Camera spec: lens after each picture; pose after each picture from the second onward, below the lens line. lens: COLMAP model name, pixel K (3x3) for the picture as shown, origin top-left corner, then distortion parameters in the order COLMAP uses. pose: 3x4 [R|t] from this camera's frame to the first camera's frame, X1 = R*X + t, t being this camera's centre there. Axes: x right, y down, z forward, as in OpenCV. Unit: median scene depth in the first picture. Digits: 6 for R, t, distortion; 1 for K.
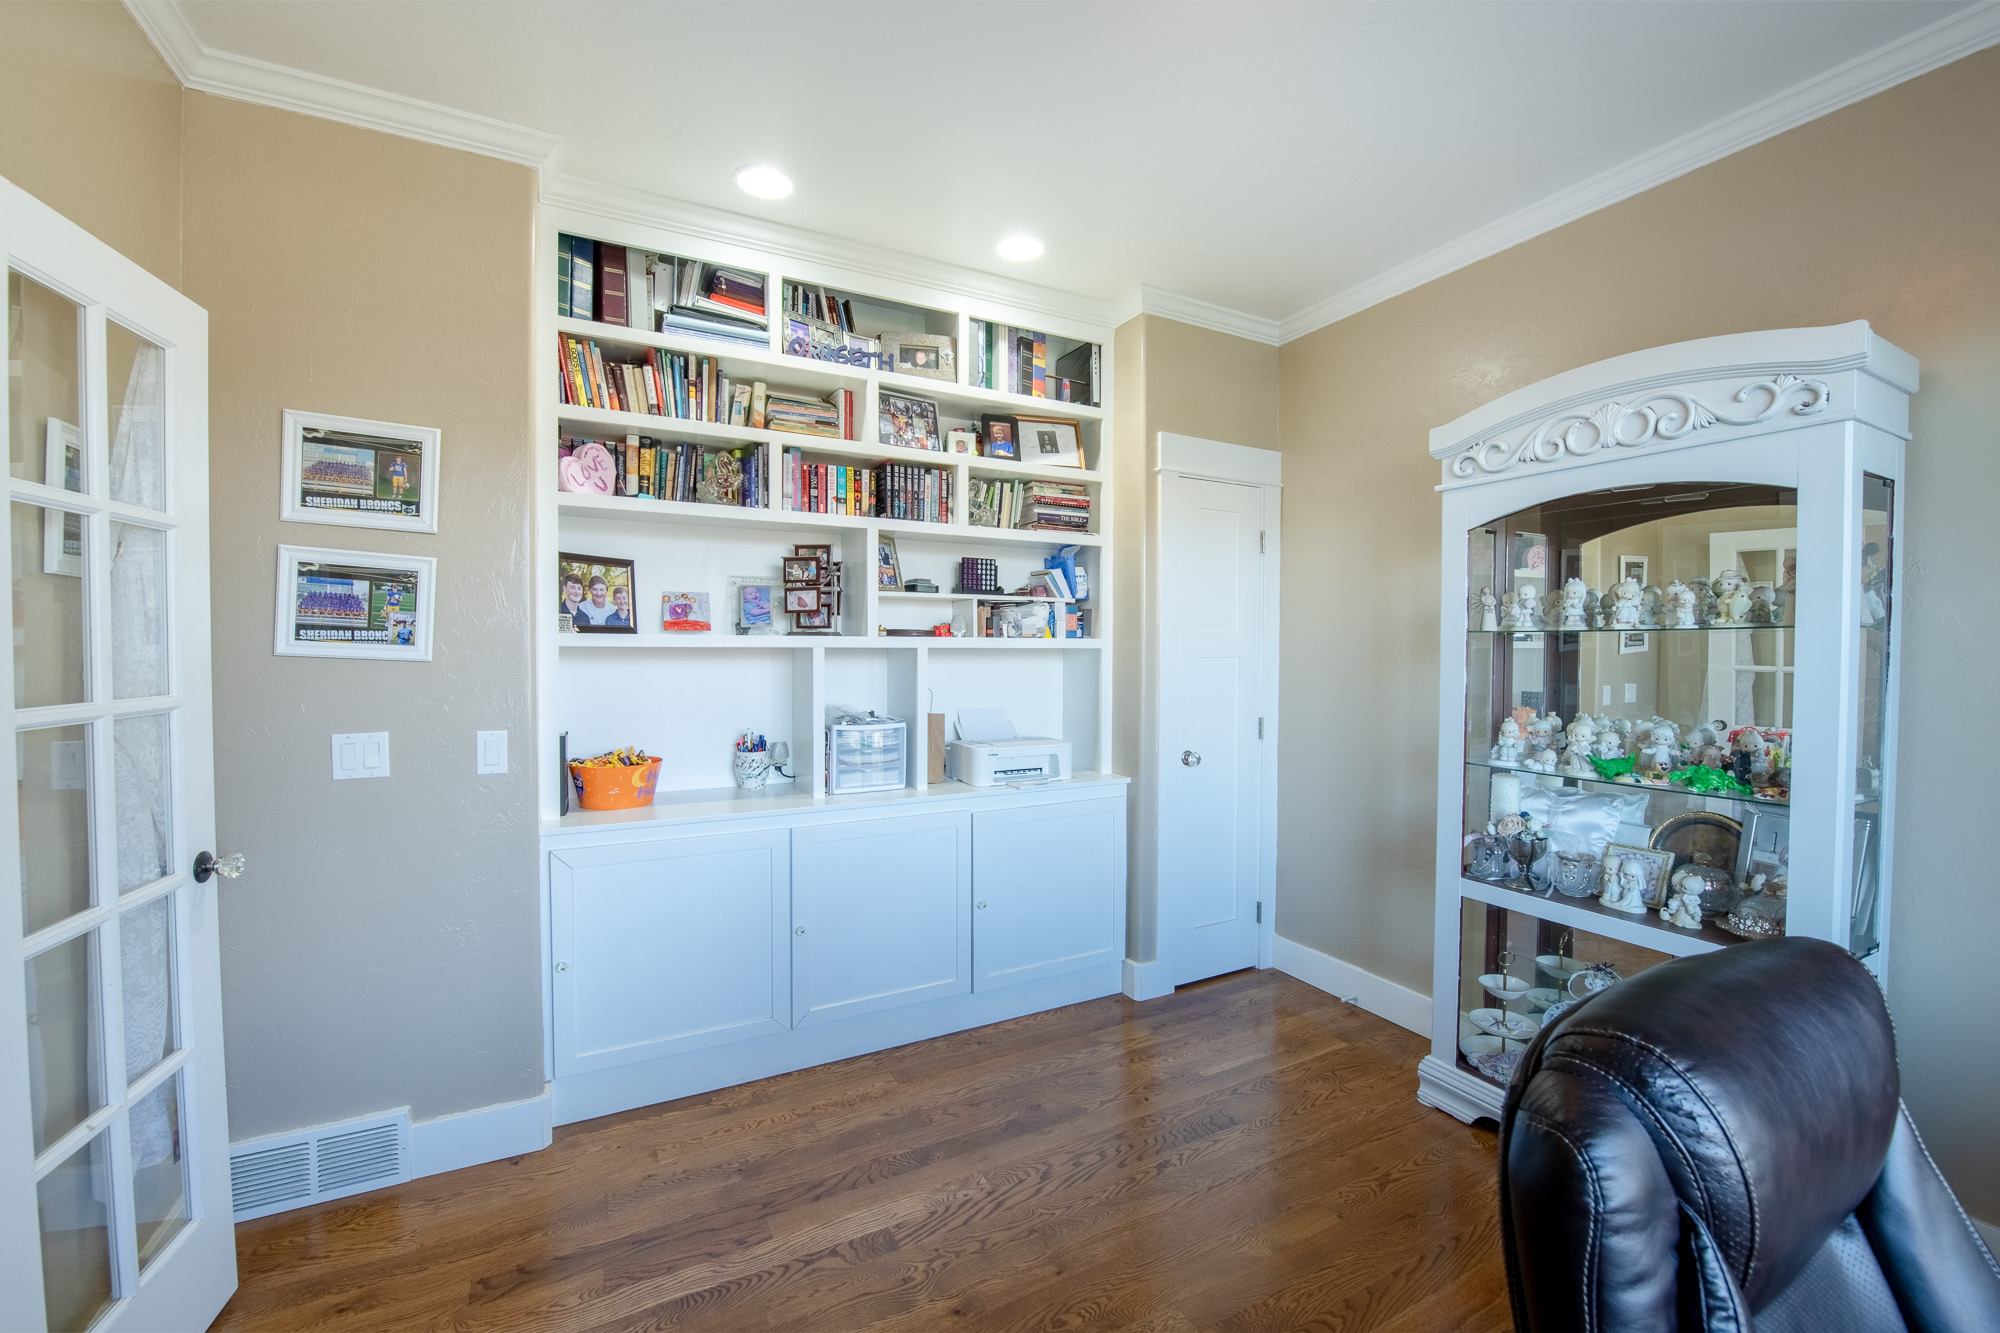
lens RADIAL K [[803.9, 0, 1008.5], [0, 803.9, 666.6], [0, 0, 1]] dist [-0.013408, -0.002467]
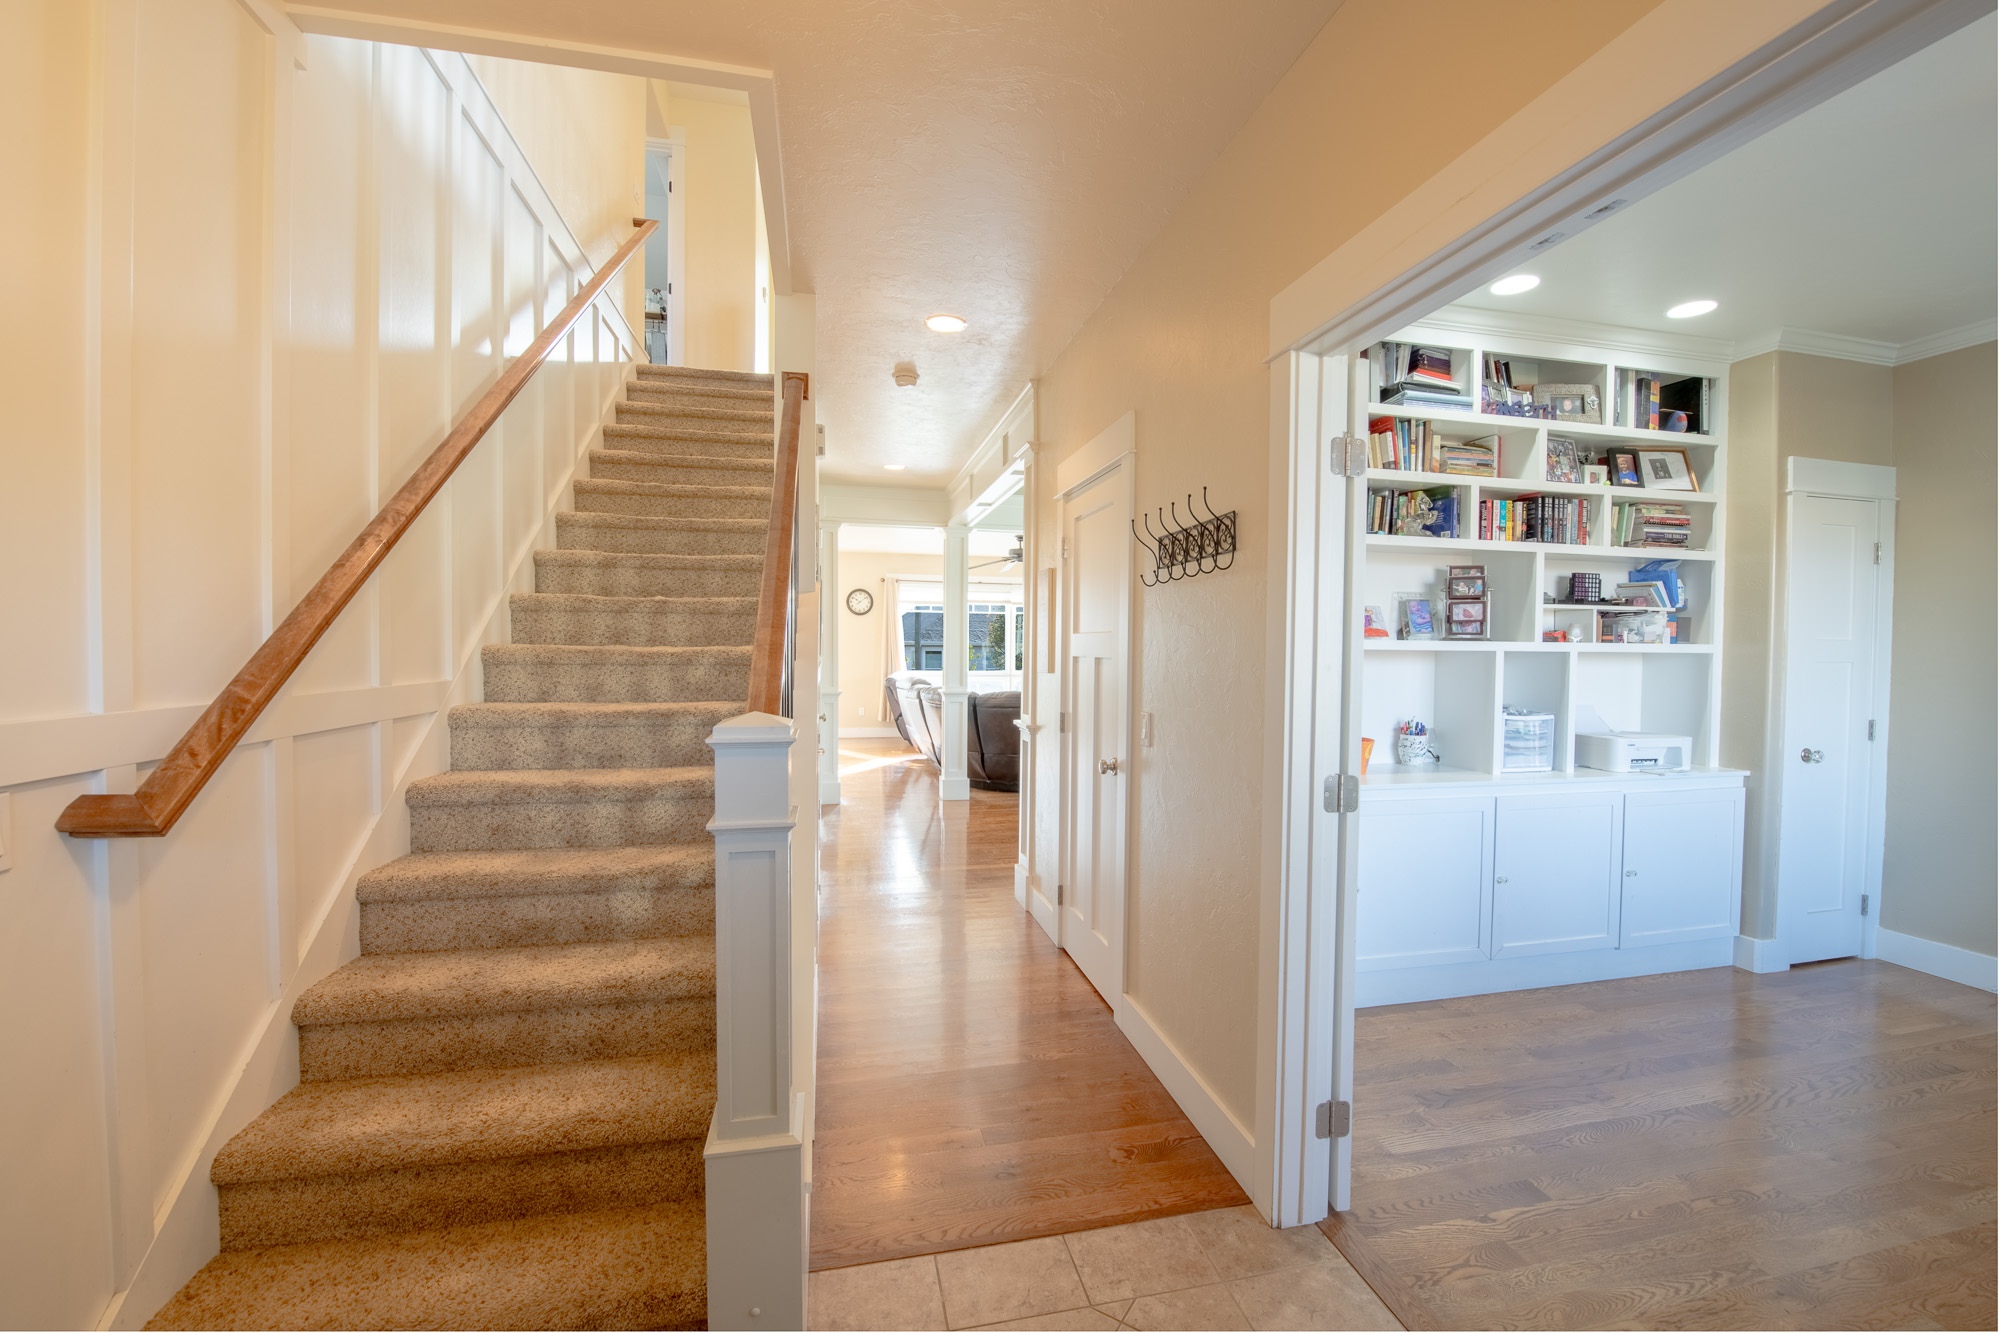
lens RADIAL K [[803.9, 0, 1008.5], [0, 803.9, 666.6], [0, 0, 1]] dist [-0.013408, -0.002467]
pose [[0.965729, 0.011779, -0.259286, -0.585268], [-0.011990, 0.999928, 0.000766, 0.007359], [0.259276, 0.002369, 0.965800, -0.334203]]
